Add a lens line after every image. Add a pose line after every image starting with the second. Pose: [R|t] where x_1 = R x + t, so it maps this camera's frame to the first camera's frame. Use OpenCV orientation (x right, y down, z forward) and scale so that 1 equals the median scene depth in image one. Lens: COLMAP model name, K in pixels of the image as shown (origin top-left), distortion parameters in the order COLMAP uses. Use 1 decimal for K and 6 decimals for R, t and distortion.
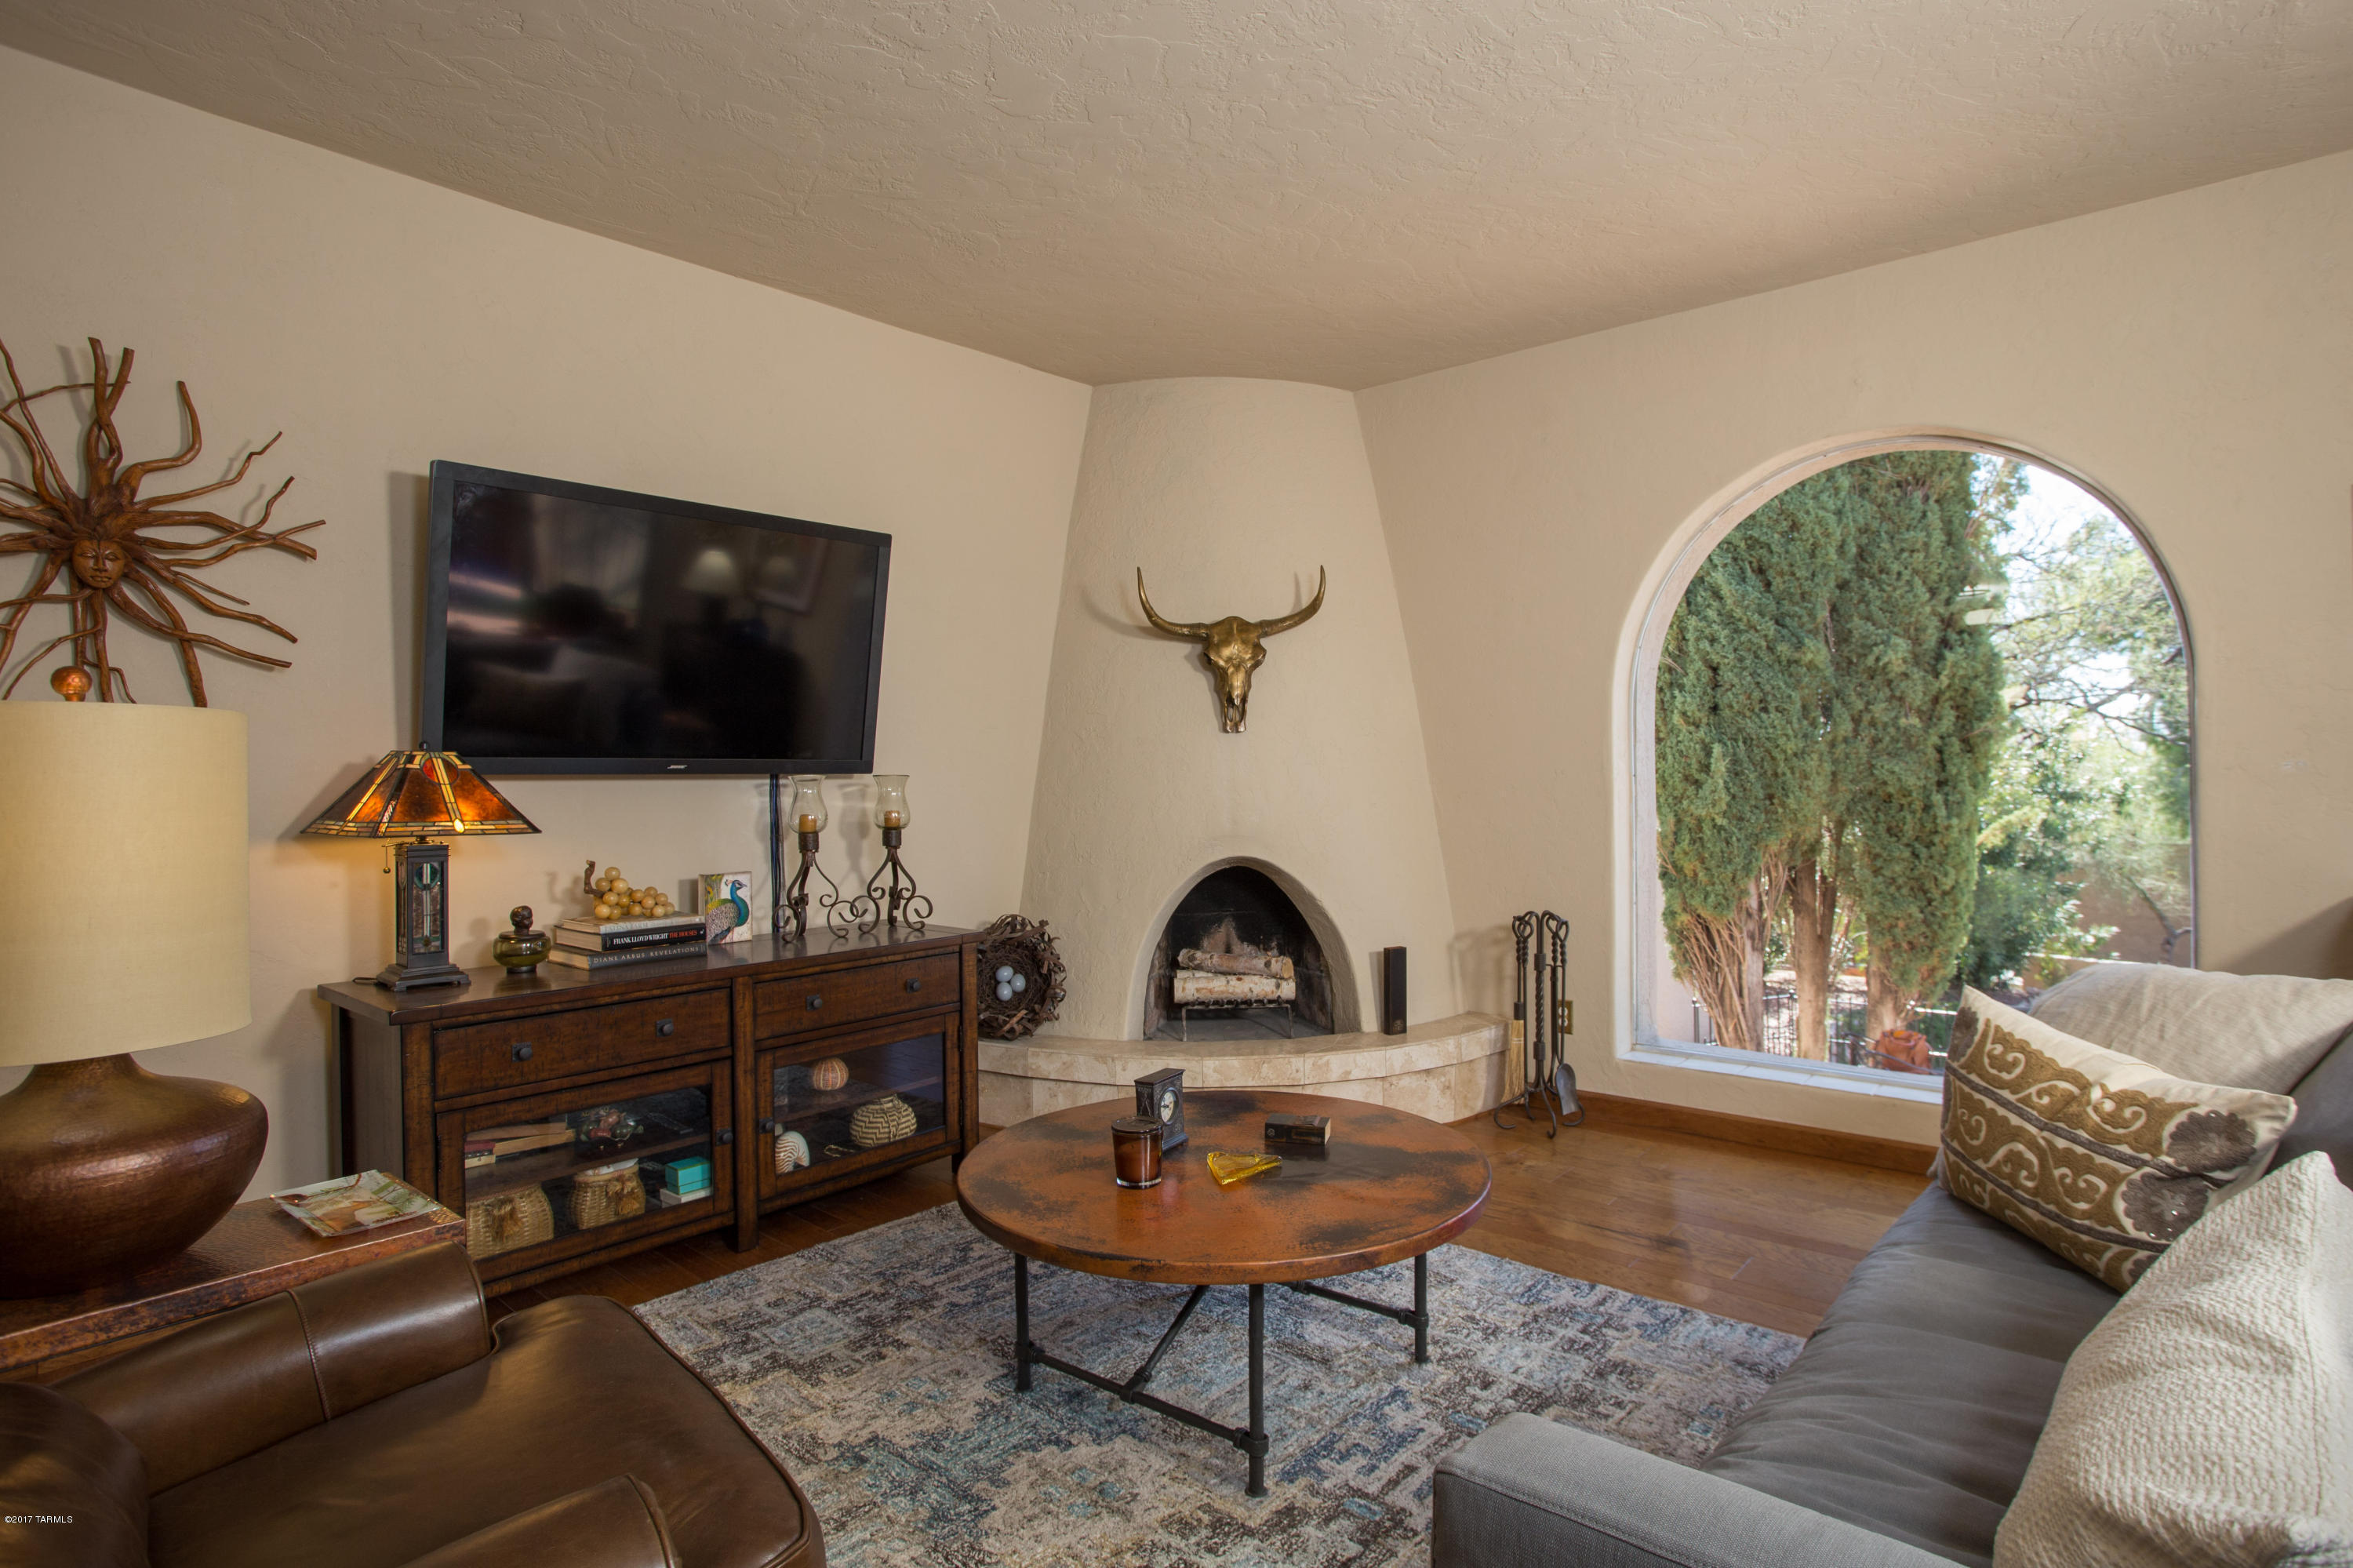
lens RADIAL K [[1206.8, 0, 1187.2], [0, 1206.8, 778.3], [0, 0, 1]] dist [-0.022296, 0.000033]
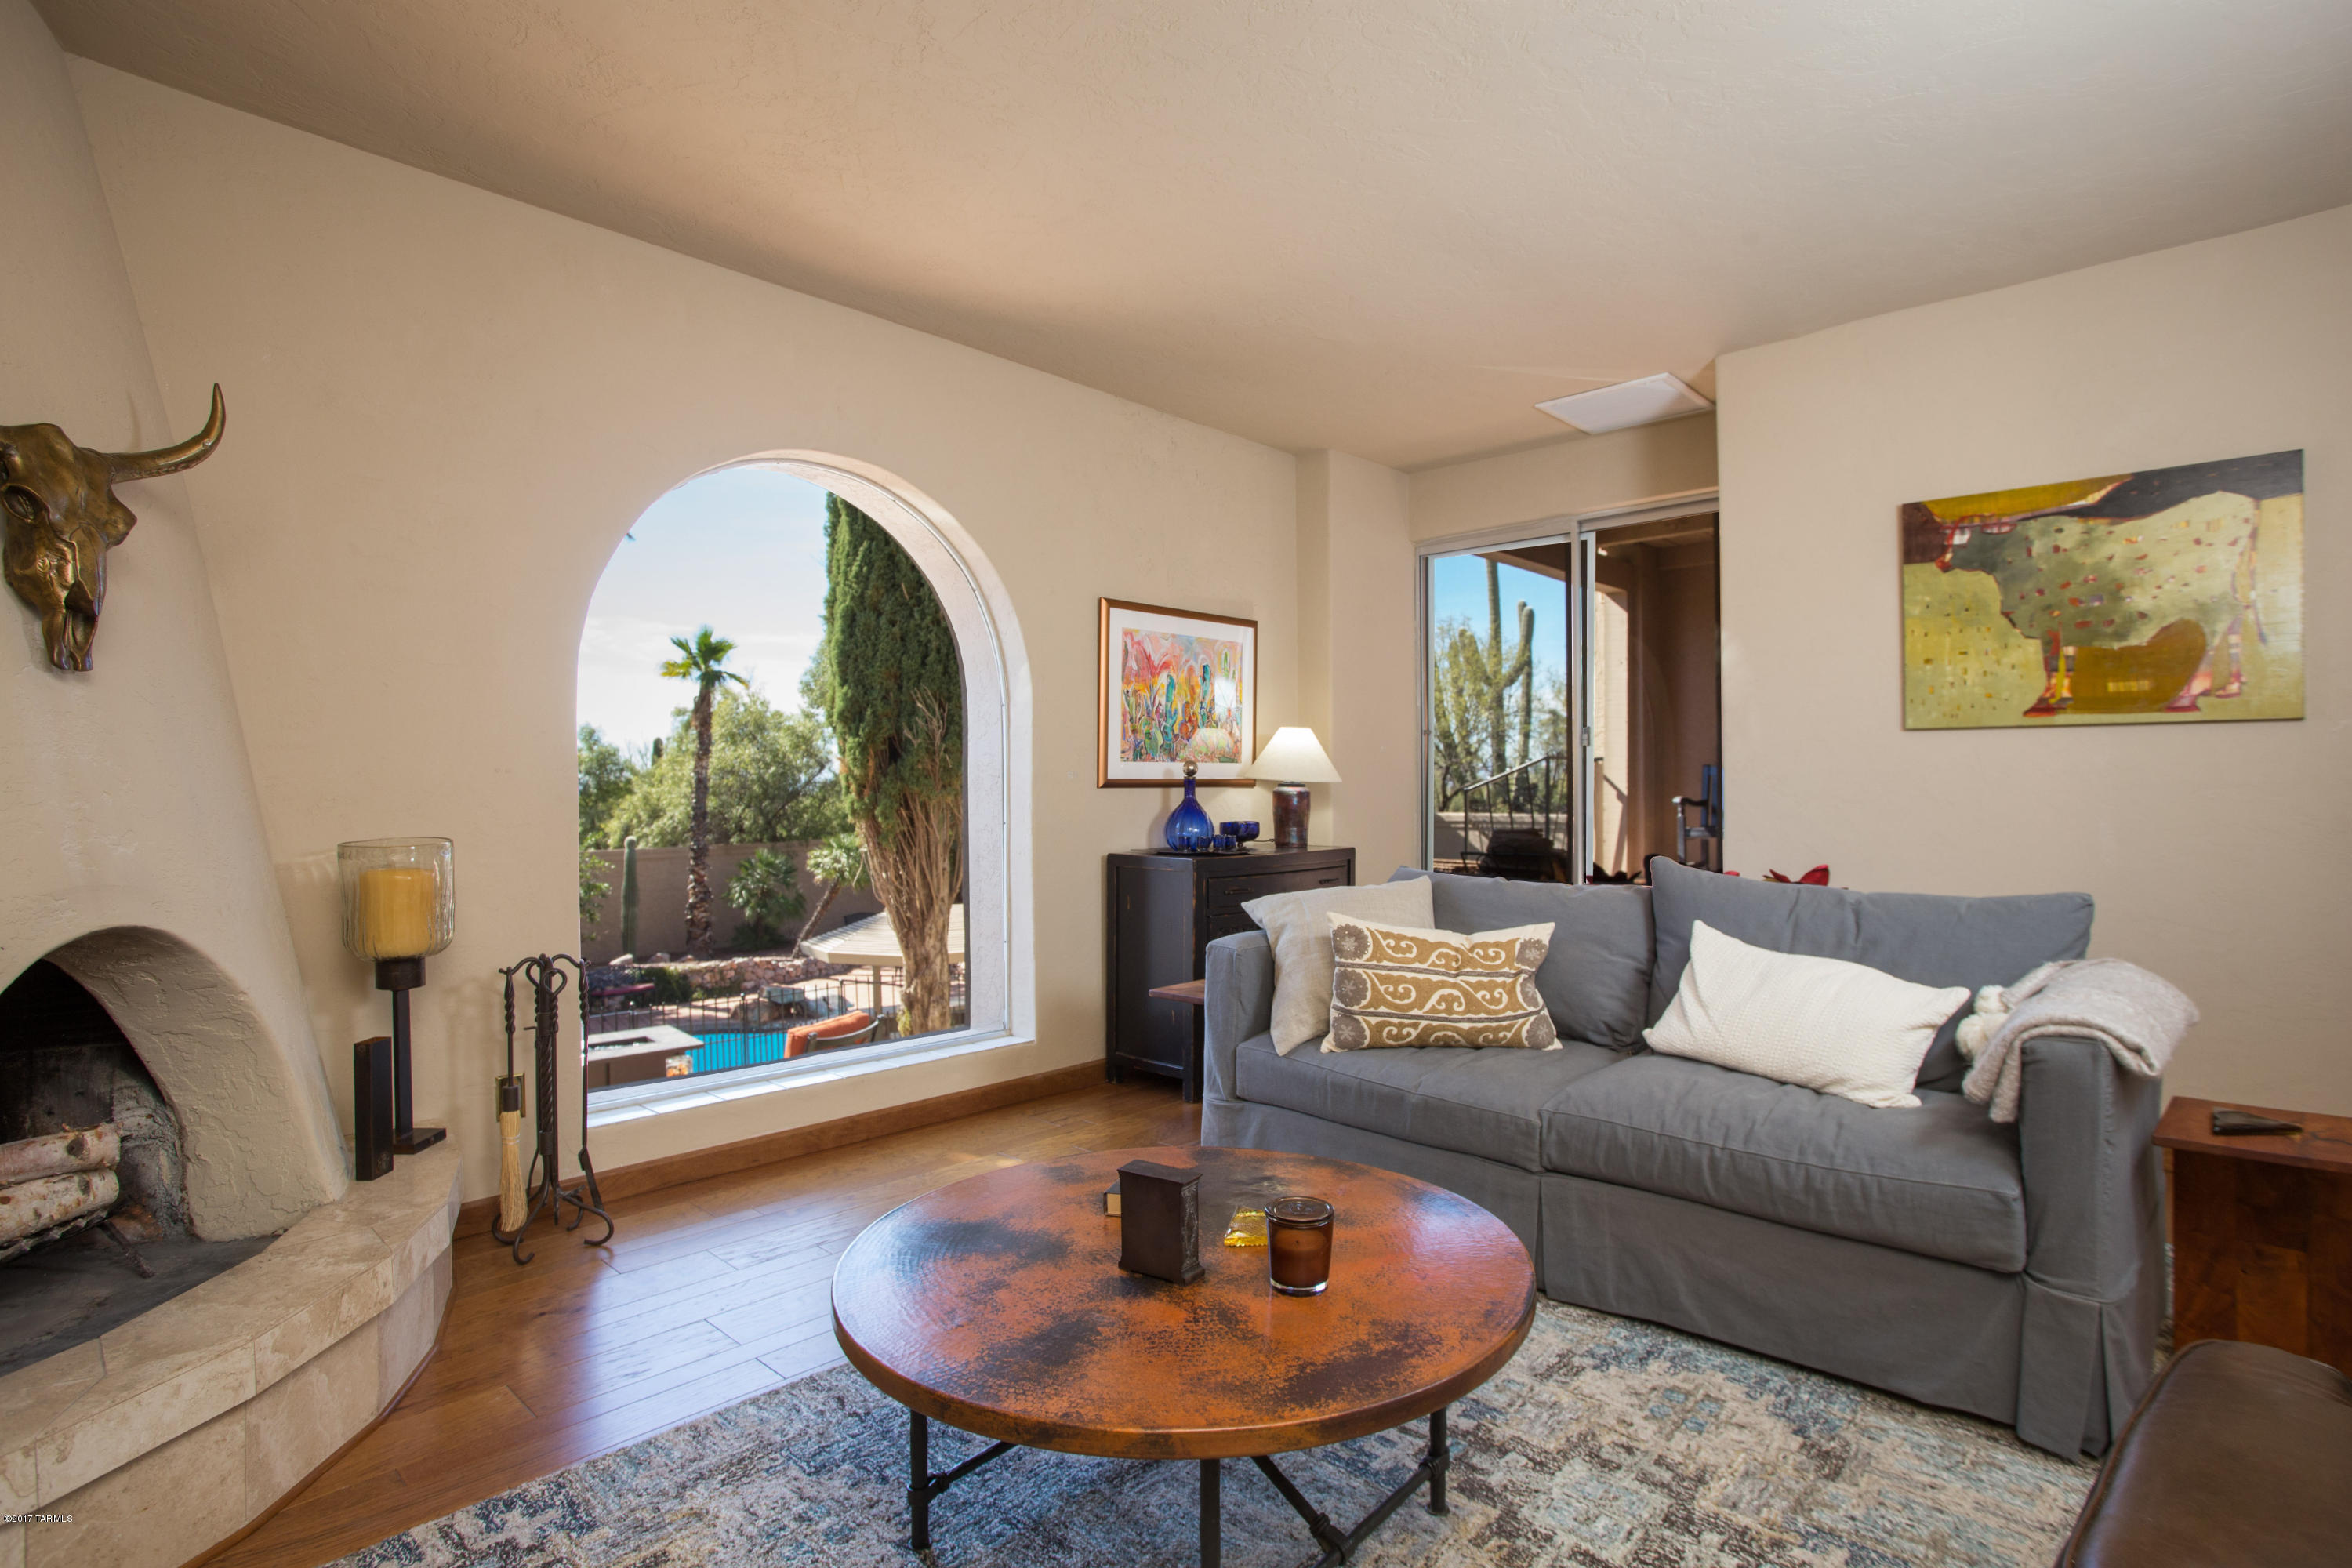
lens RADIAL K [[1206.3, 0, 1183.8], [0, 1206.3, 793.7], [0, 0, 1]] dist [-0.022296, 0.000033]
pose [[0.003607, 0.014278, 0.999892, -0.233248], [0.006189, 0.999879, -0.014300, 0.011664], [-0.999974, 0.006240, 0.003518, 0.312069]]
